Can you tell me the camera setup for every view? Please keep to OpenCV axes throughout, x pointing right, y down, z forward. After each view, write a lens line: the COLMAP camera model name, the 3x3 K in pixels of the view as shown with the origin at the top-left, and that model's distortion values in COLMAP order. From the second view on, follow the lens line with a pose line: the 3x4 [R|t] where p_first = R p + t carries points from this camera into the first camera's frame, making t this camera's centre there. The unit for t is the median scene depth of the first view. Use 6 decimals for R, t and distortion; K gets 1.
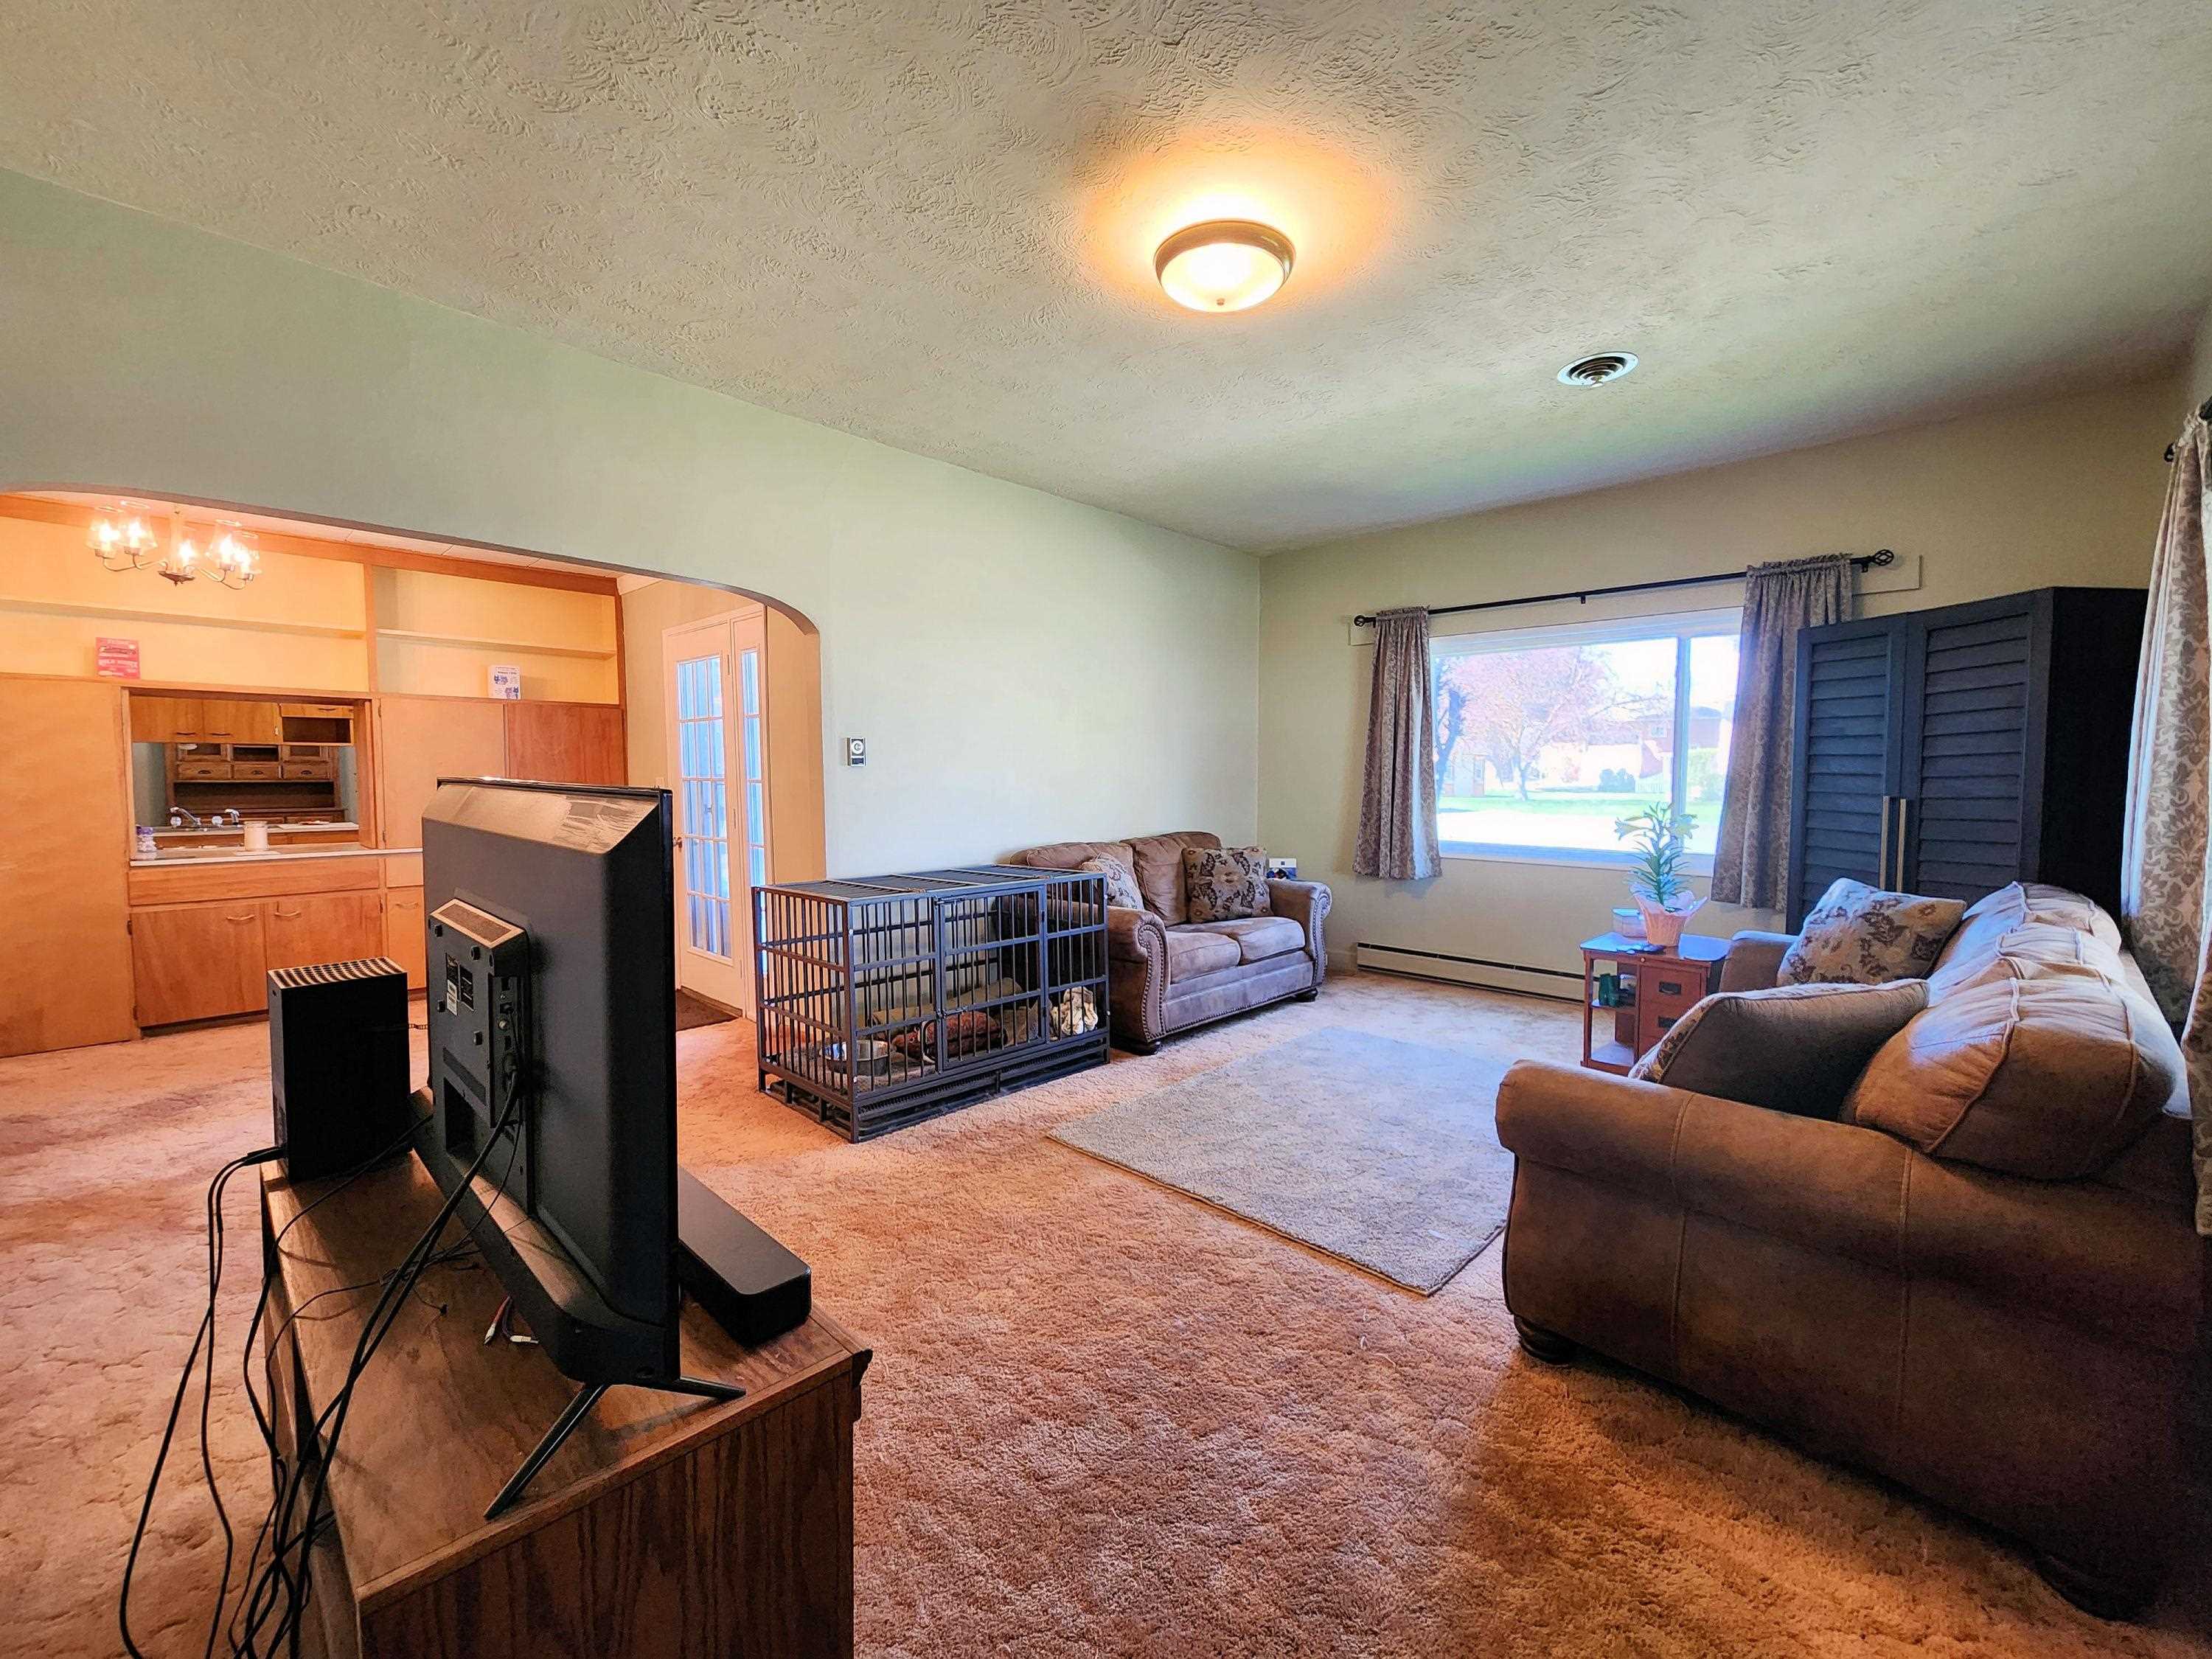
lens RADIAL K [[917.7, 0, 1114.1], [0, 917.7, 829.2], [0, 0, 1]] dist [-0.002718, 0.000001]
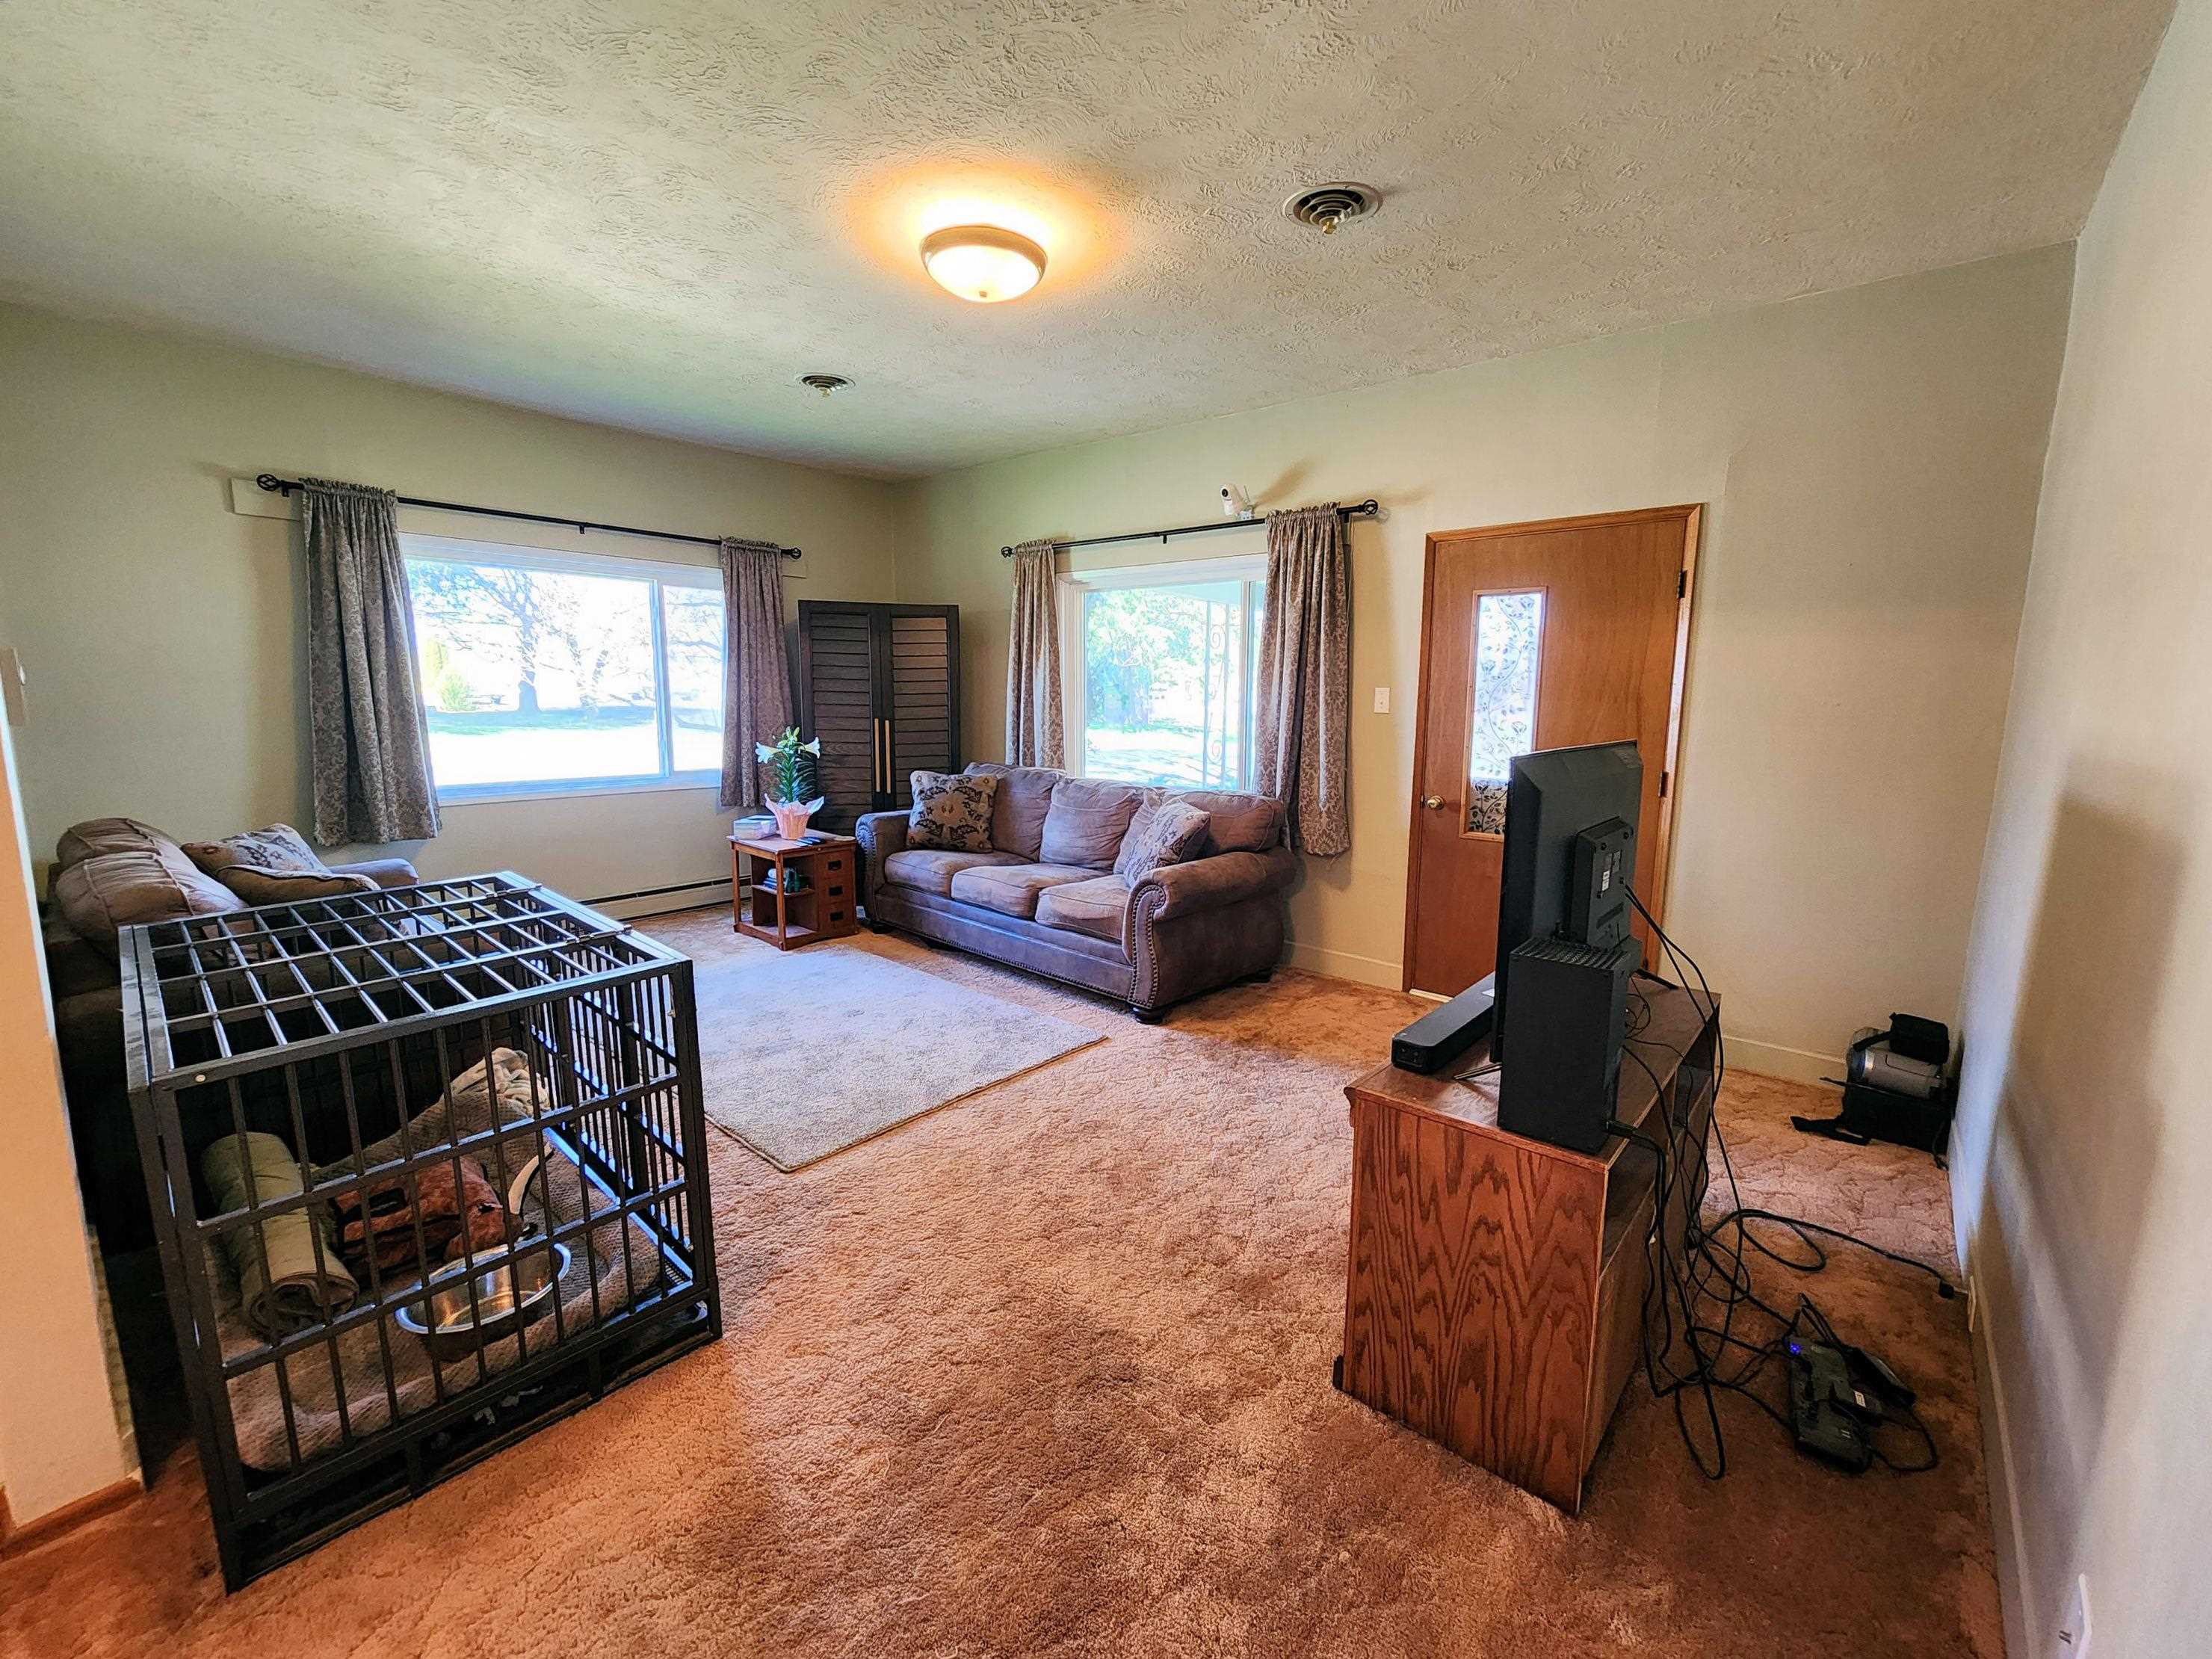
lens RADIAL K [[917.7, 0, 1112.5], [0, 917.7, 834.1], [0, 0, 1]] dist [-0.002718, 0.000001]
pose [[-0.068486, -0.159900, 0.984755, -0.673874], [0.051347, 0.985199, 0.163543, -0.065811], [-0.996330, 0.061765, -0.059262, 0.587208]]
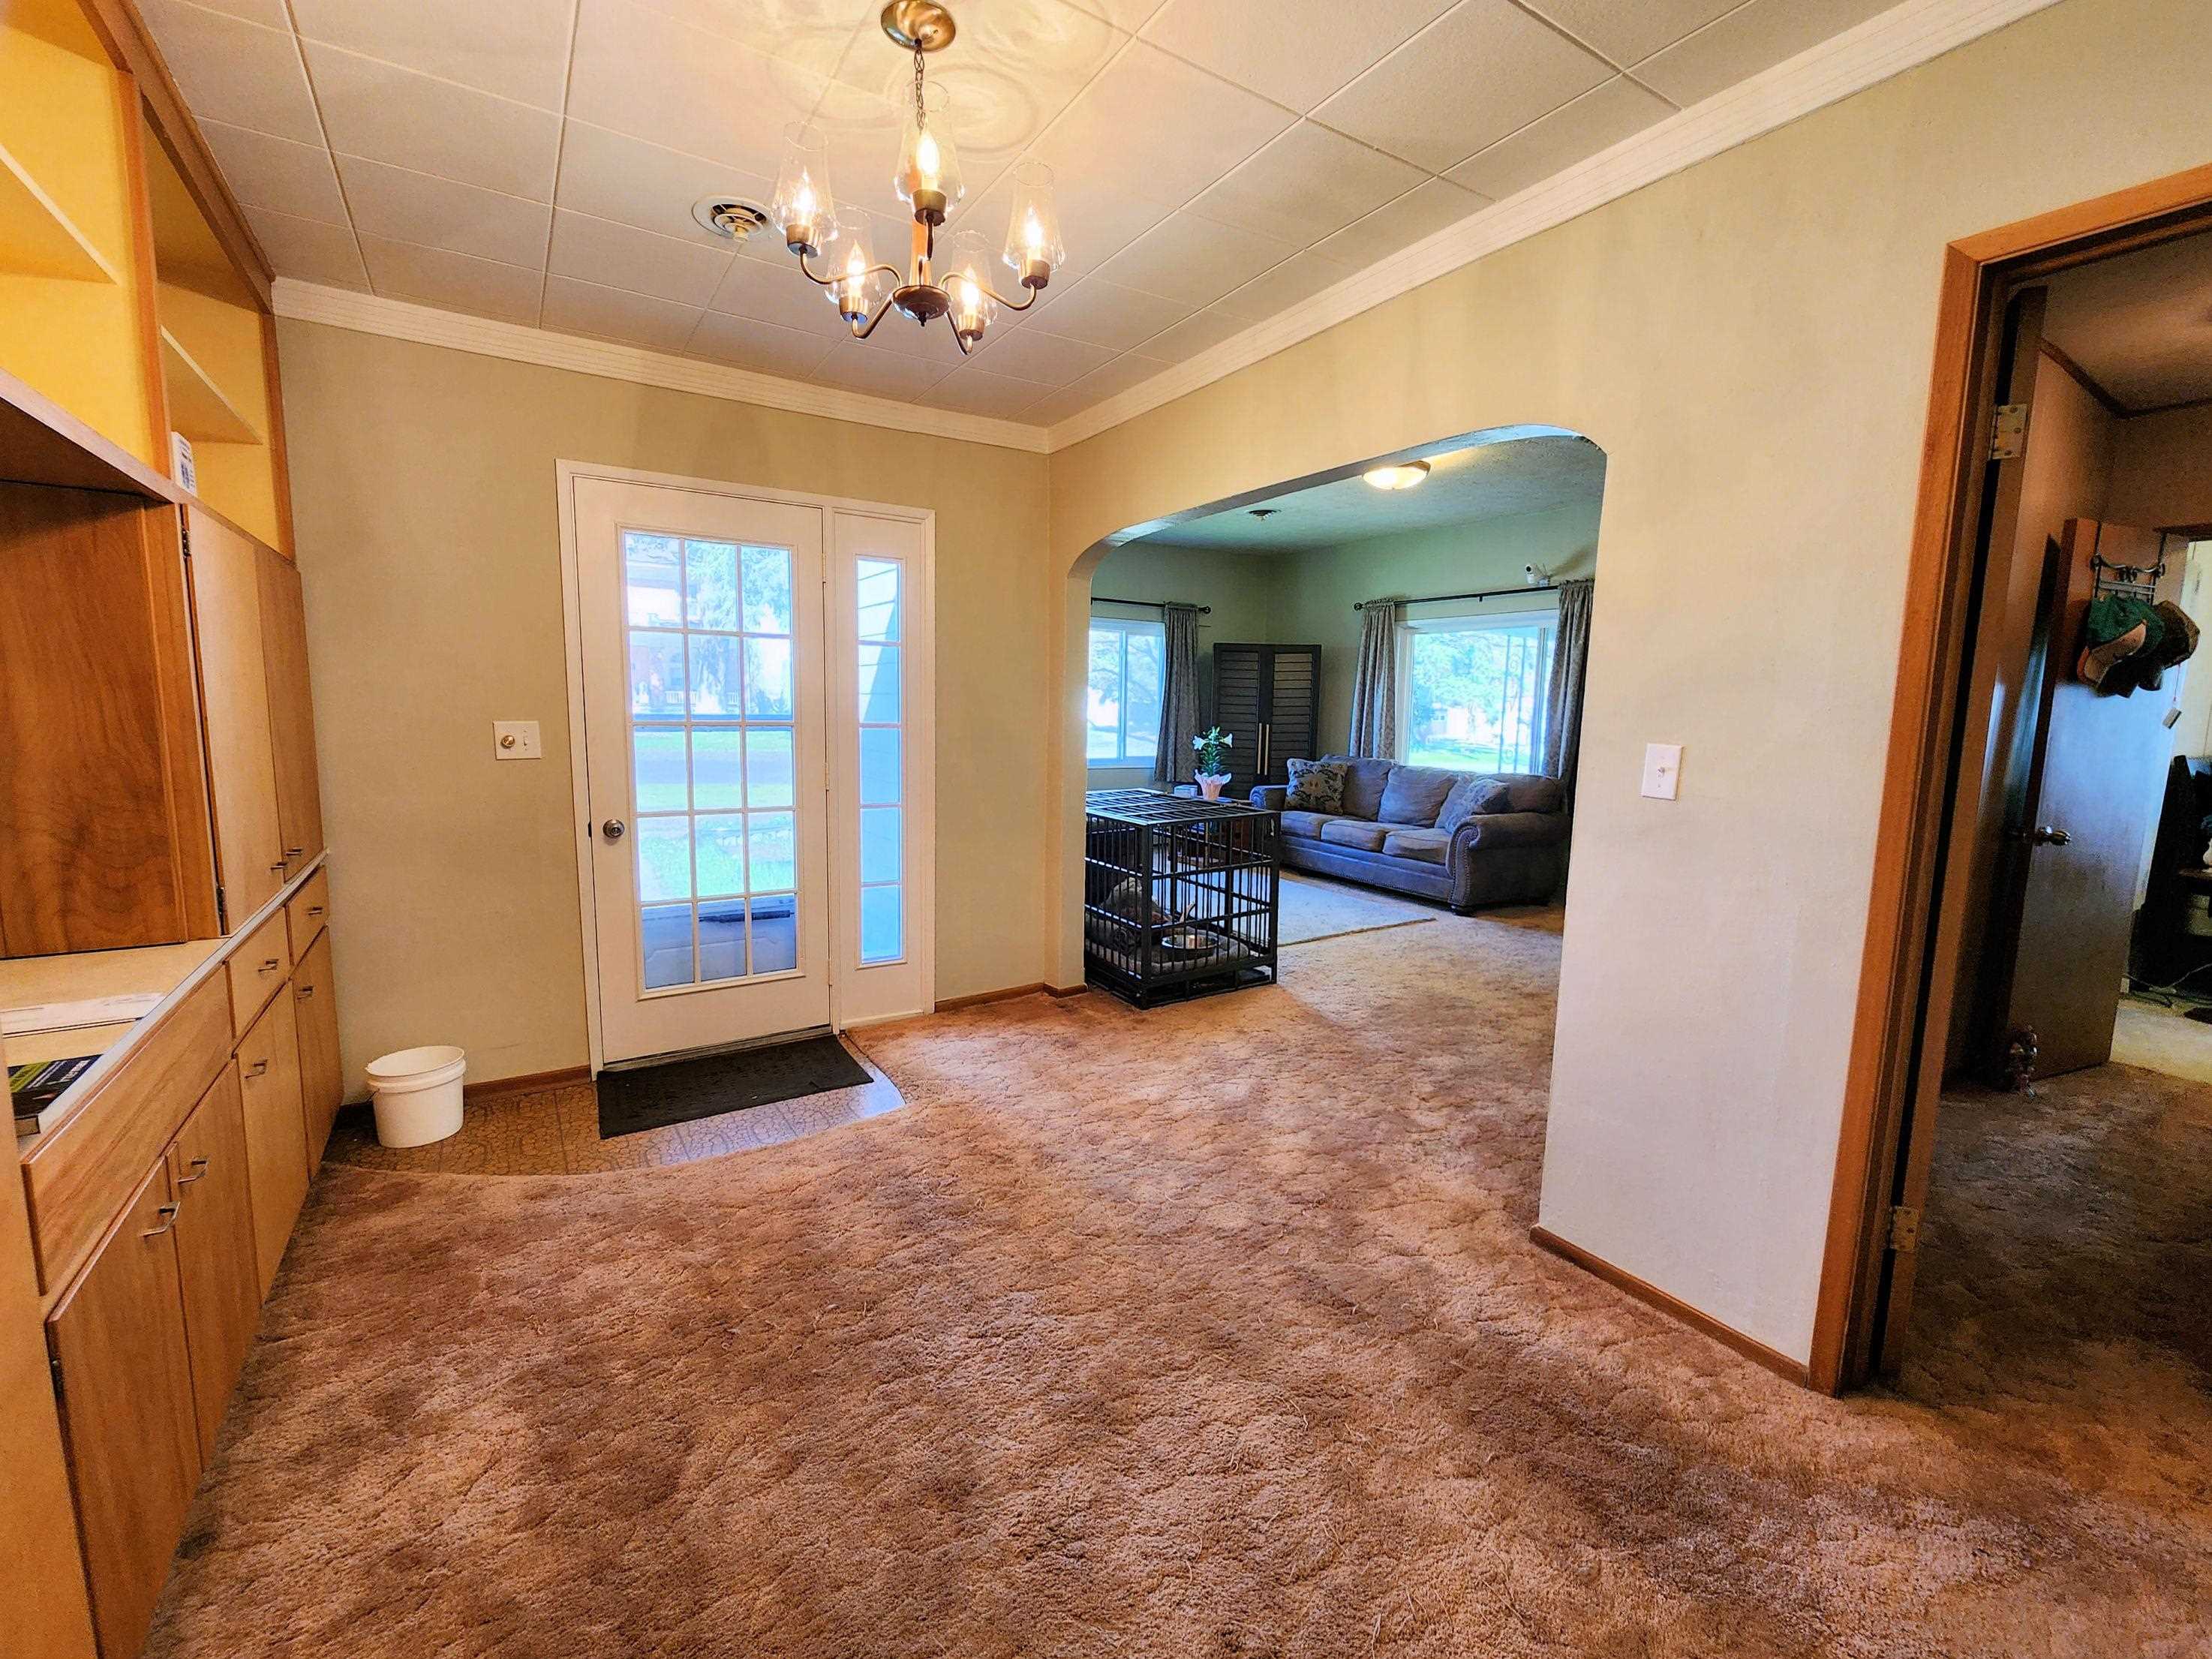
lens RADIAL K [[917.7, 0, 1114.7], [0, 917.7, 831.4], [0, 0, 1]] dist [-0.002718, 0.000001]
pose [[0.214333, -0.133915, 0.967537, -1.285885], [0.045700, 0.990847, 0.127018, -0.064418], [-0.975691, 0.016992, 0.218491, 0.722258]]
